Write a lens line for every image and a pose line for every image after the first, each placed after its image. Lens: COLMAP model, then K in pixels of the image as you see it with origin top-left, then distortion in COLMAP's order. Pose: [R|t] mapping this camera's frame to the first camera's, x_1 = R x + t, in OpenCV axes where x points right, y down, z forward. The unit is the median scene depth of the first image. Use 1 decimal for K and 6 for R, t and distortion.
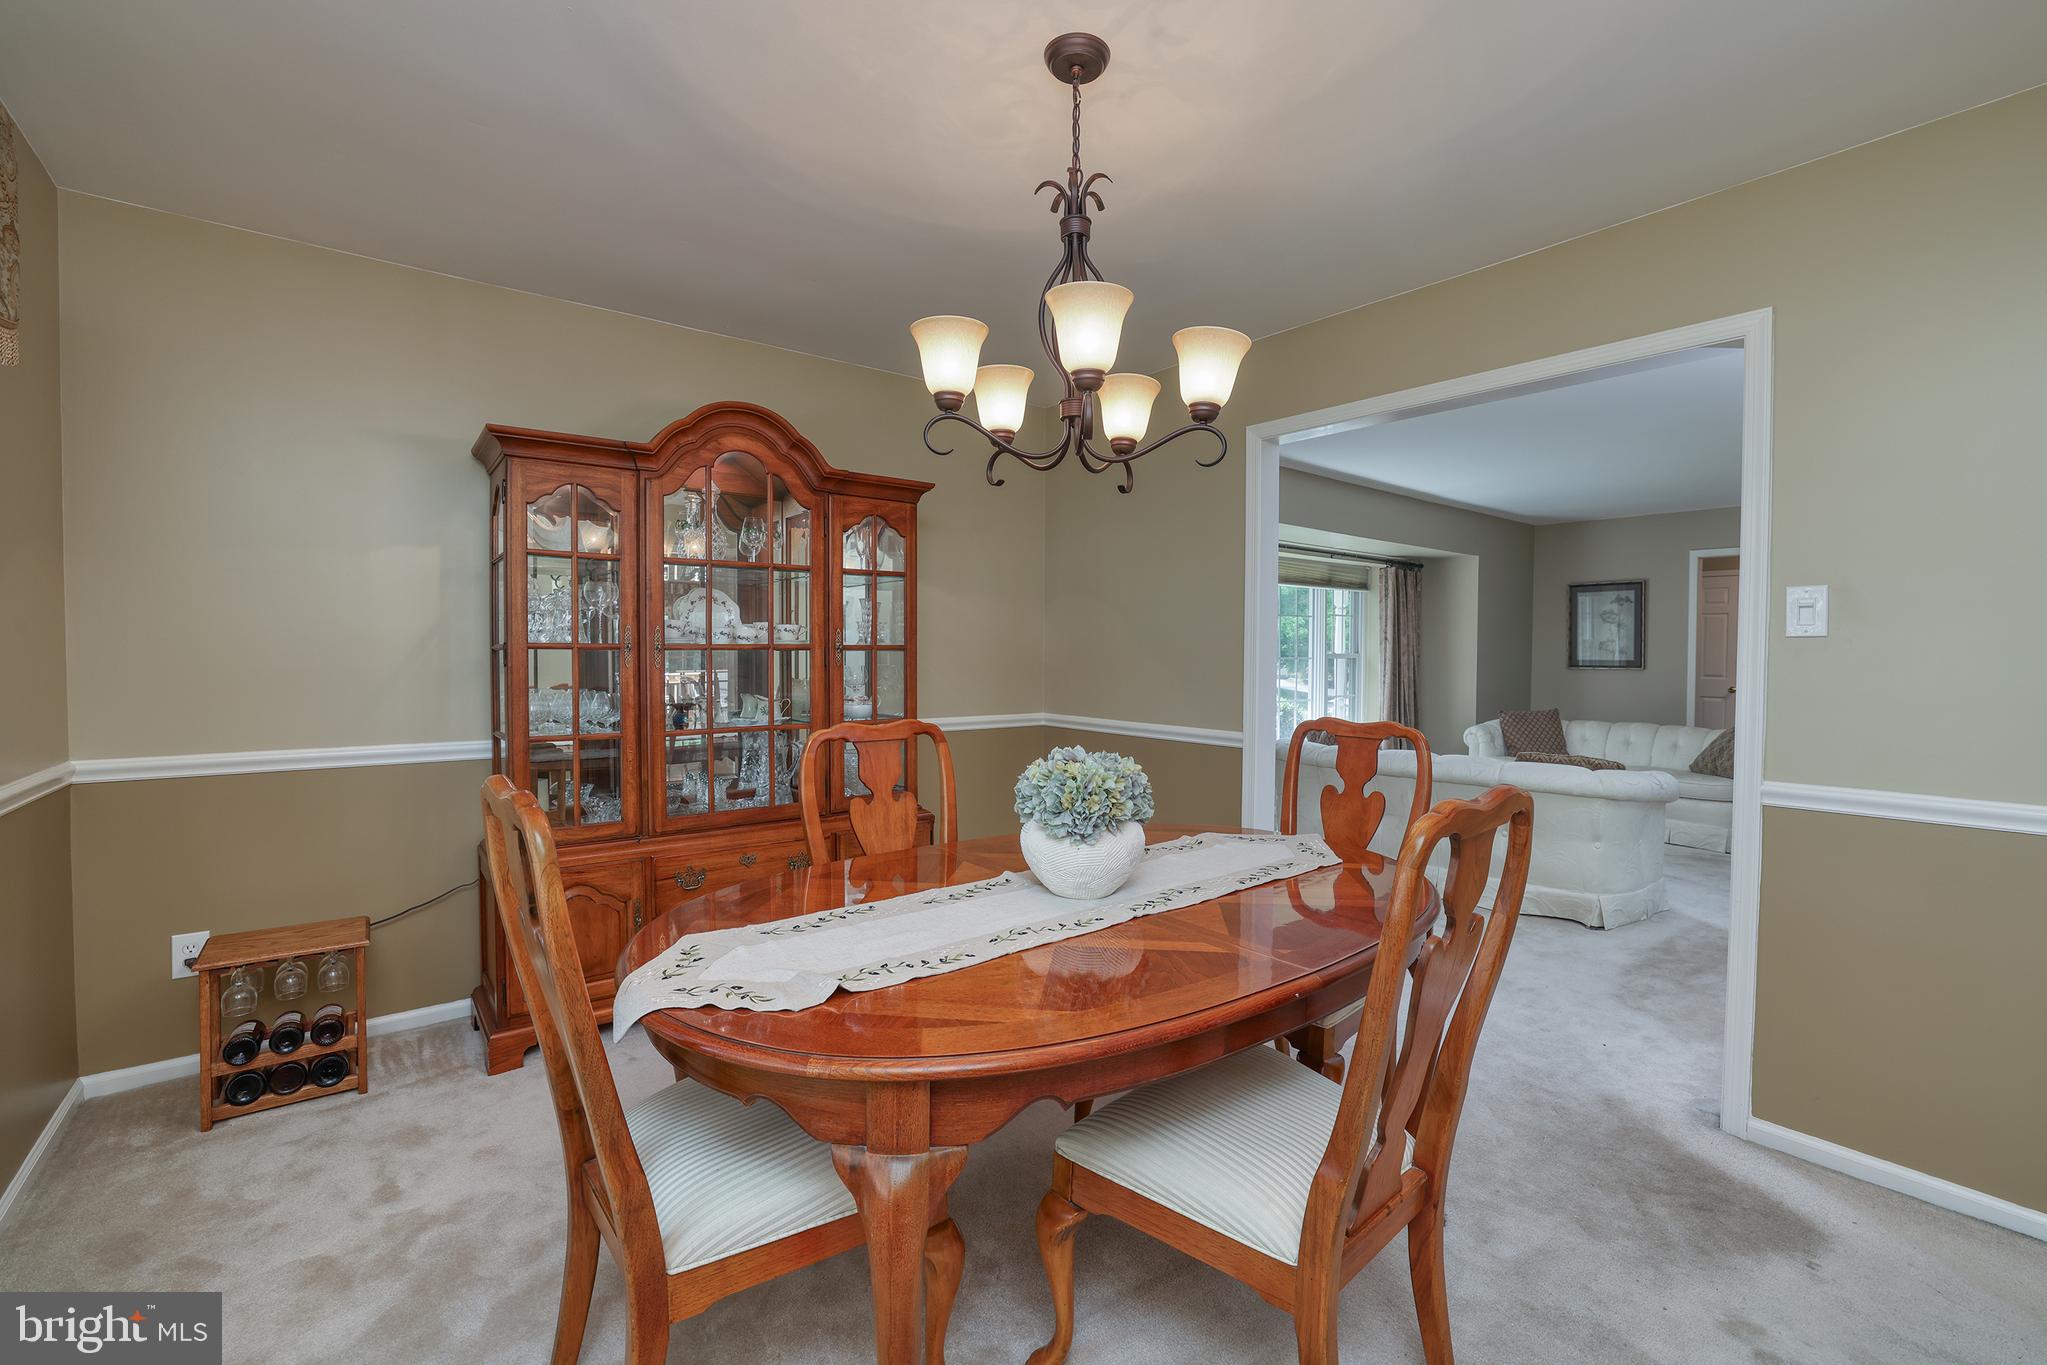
lens RADIAL K [[878.7, 0, 1026.3], [0, 878.7, 662.5], [0, 0, 1]] dist [-0.038137, 0.015080]
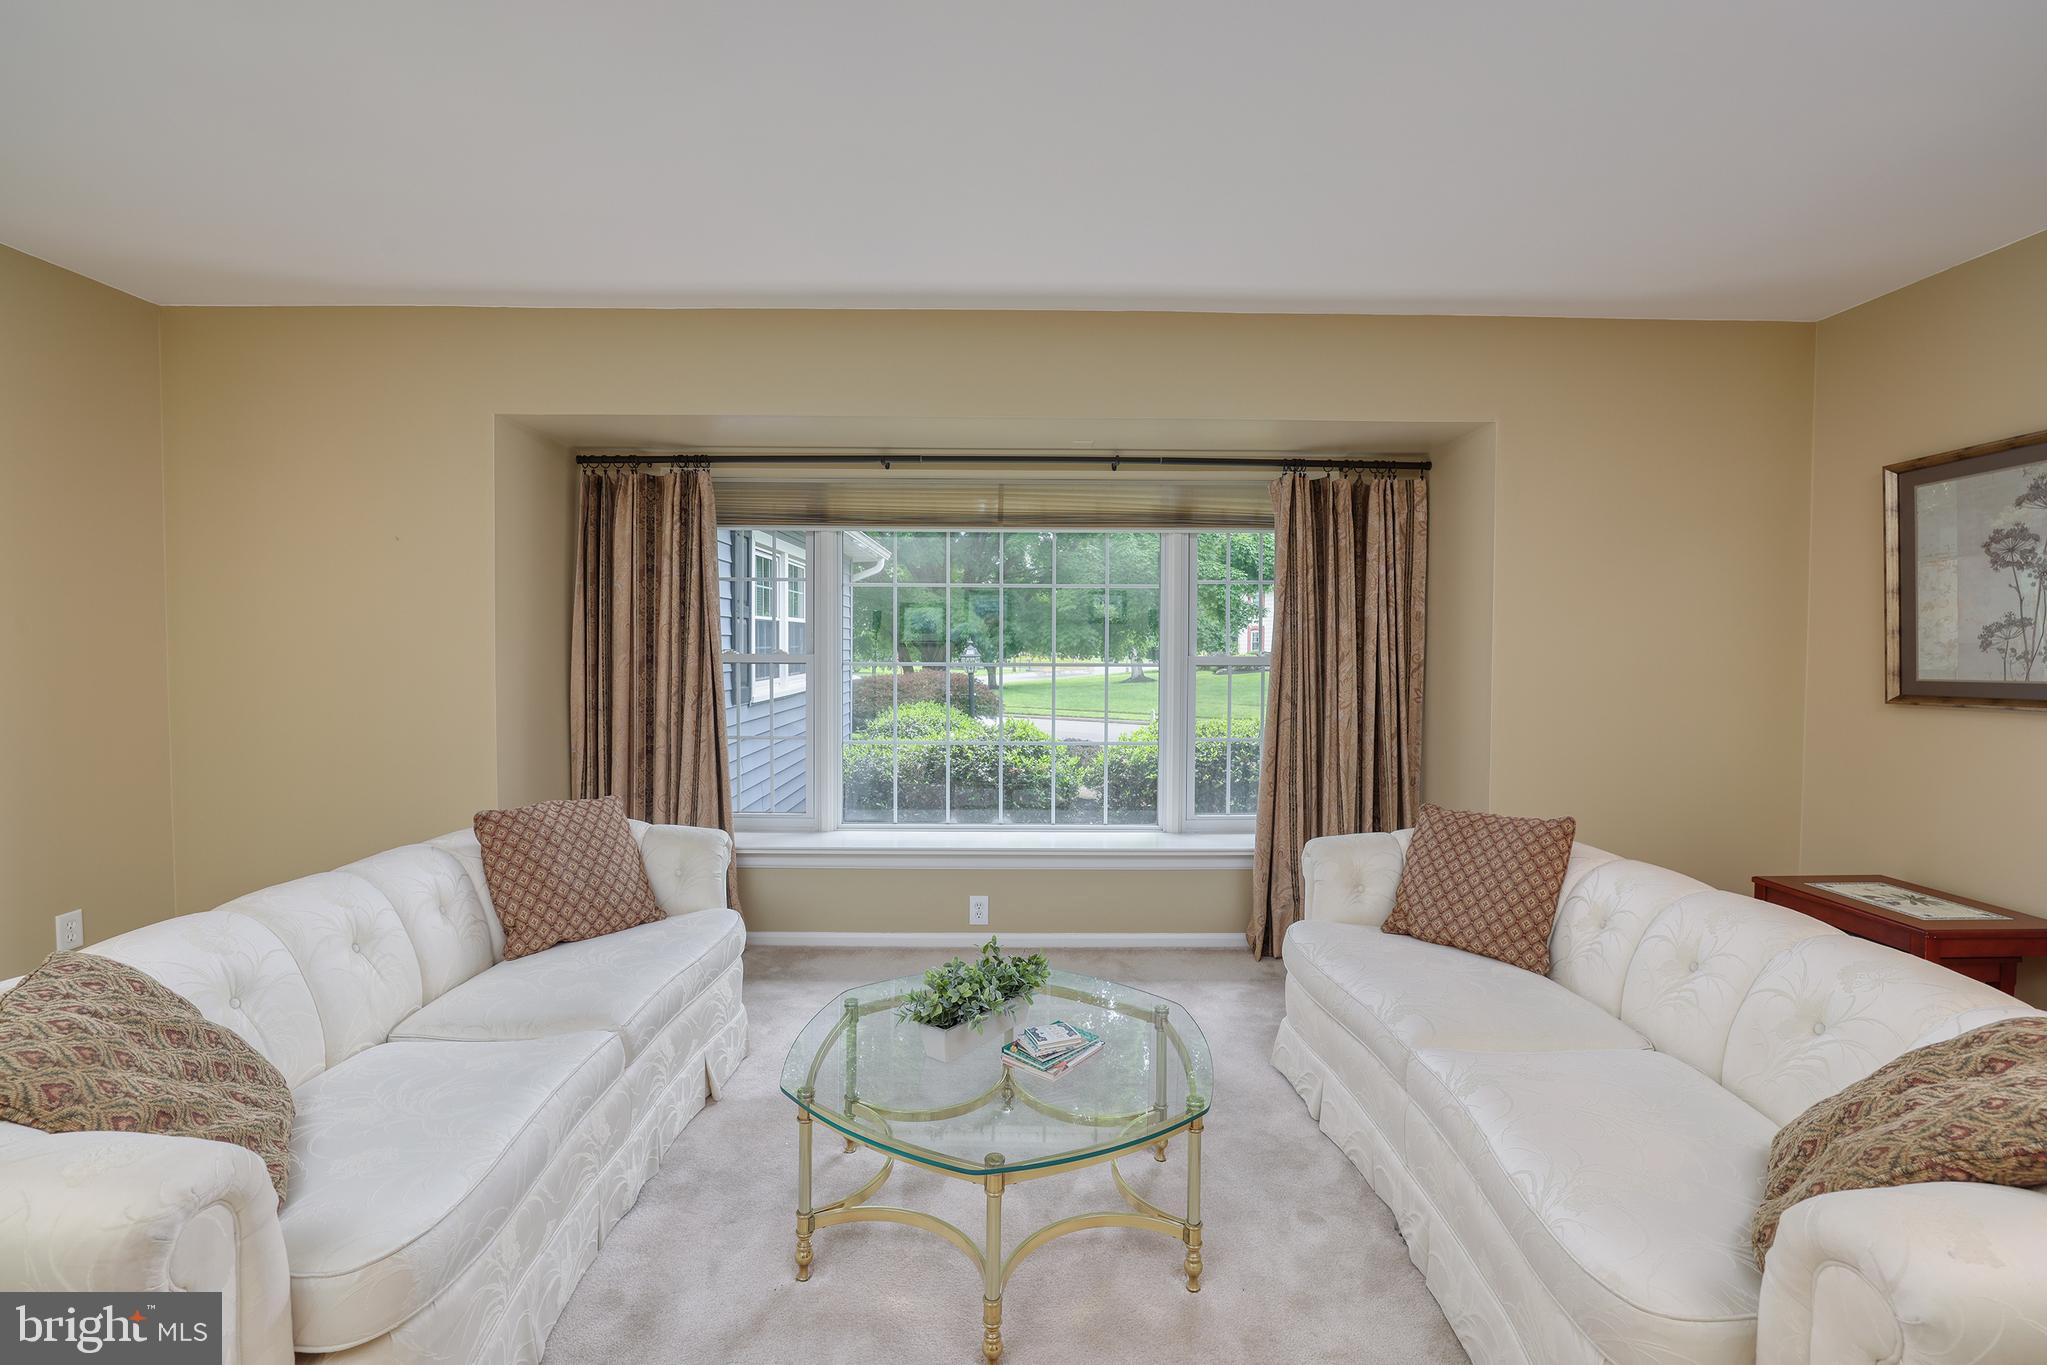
lens RADIAL K [[886.9, 0, 1033.4], [0, 886.9, 669.3], [0, 0, 1]] dist [-0.037516, 0.015192]
pose [[0.790866, 0.012656, -0.611858, 0.589541], [-0.009019, 0.999919, 0.009026, -0.007611], [0.611923, -0.001620, 0.790916, 0.531587]]
